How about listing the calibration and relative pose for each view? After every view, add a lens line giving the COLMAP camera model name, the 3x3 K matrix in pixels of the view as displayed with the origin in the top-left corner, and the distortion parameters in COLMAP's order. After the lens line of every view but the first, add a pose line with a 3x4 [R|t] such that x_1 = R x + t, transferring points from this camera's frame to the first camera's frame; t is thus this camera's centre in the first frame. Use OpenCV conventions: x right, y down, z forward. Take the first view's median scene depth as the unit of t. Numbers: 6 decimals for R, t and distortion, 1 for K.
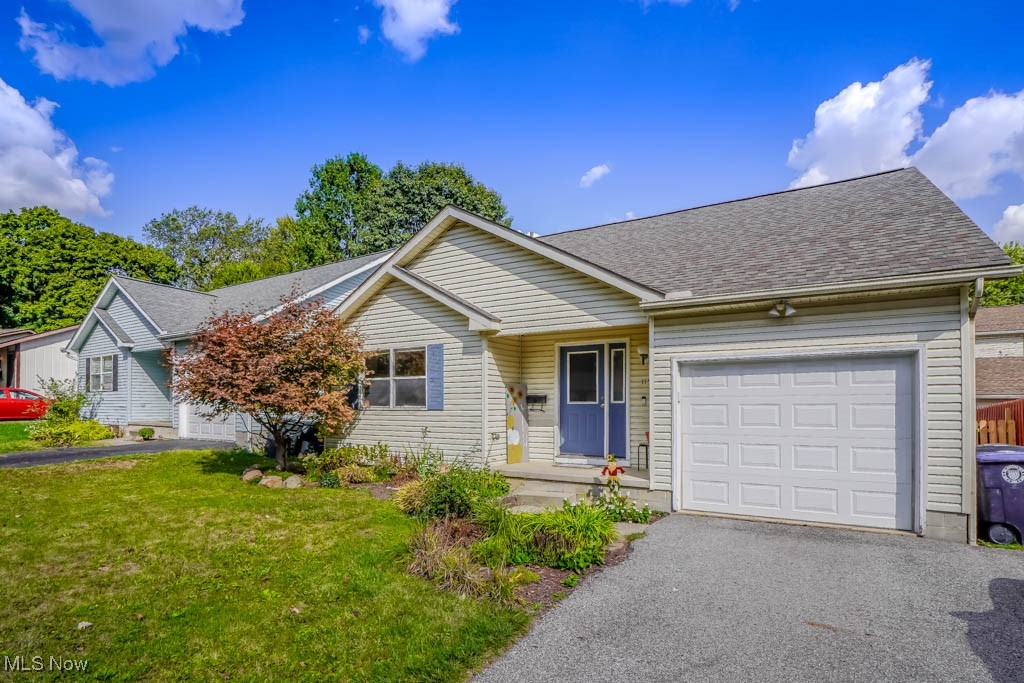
lens RADIAL K [[498.6, 0, 509.0], [0, 498.6, 393.5], [0, 0, 1]] dist [-0.031226, 0.000271]
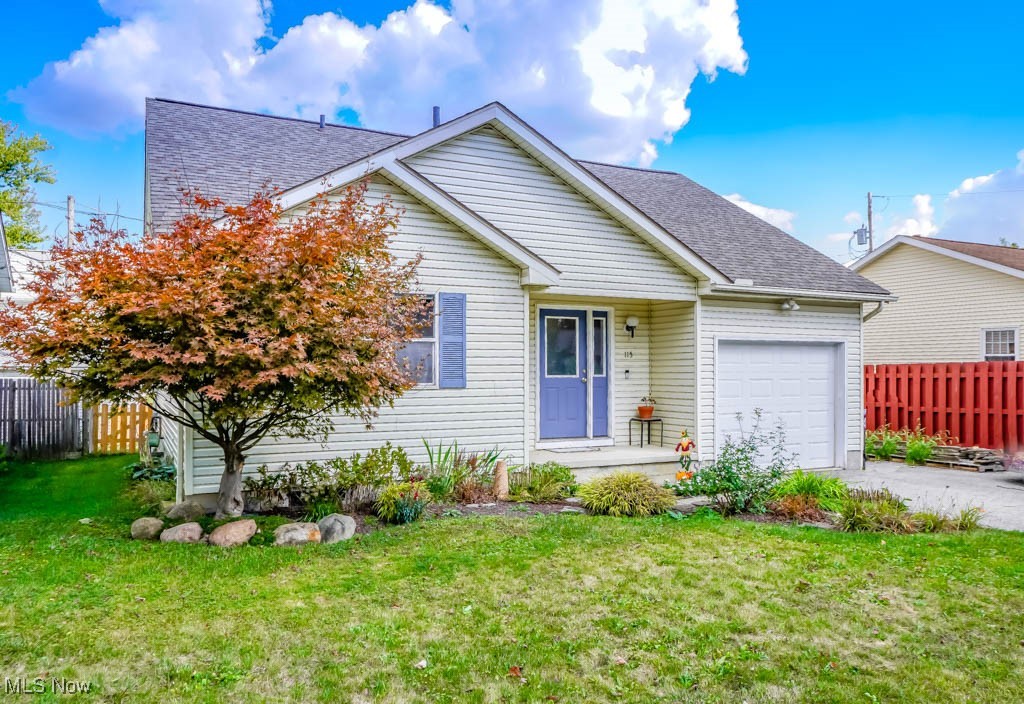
lens RADIAL K [[742.0, 0, 512.0], [0, 742.0, 352.0], [0, 0, 1]] dist [0.003956, 0.000133]
pose [[0.547608, 0.021278, 0.836465, -0.993067], [-0.022212, 0.999694, -0.010889, -0.008069], [-0.836440, -0.012616, 0.547913, 0.384350]]
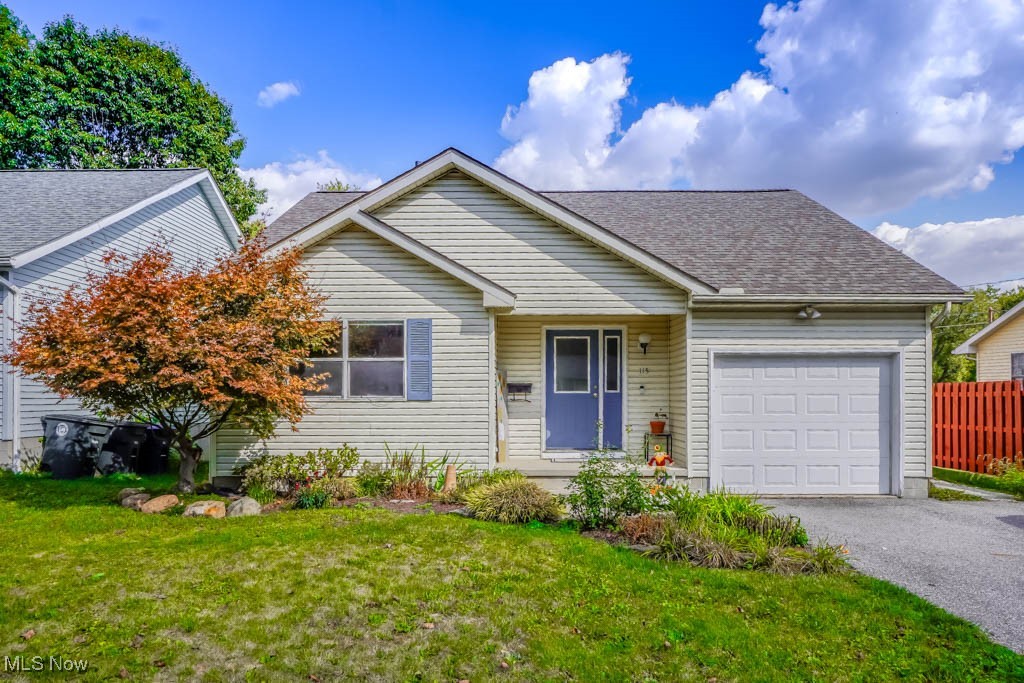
lens RADIAL K [[611.4, 0, 515.0], [0, 611.4, 381.9], [0, 0, 1]] dist [-0.005217, -0.001295]
pose [[0.863643, 0.010712, 0.503990, -0.529322], [-0.012765, 0.999918, 0.000622, 0.000259], [-0.503942, -0.006971, 0.863709, 0.077231]]
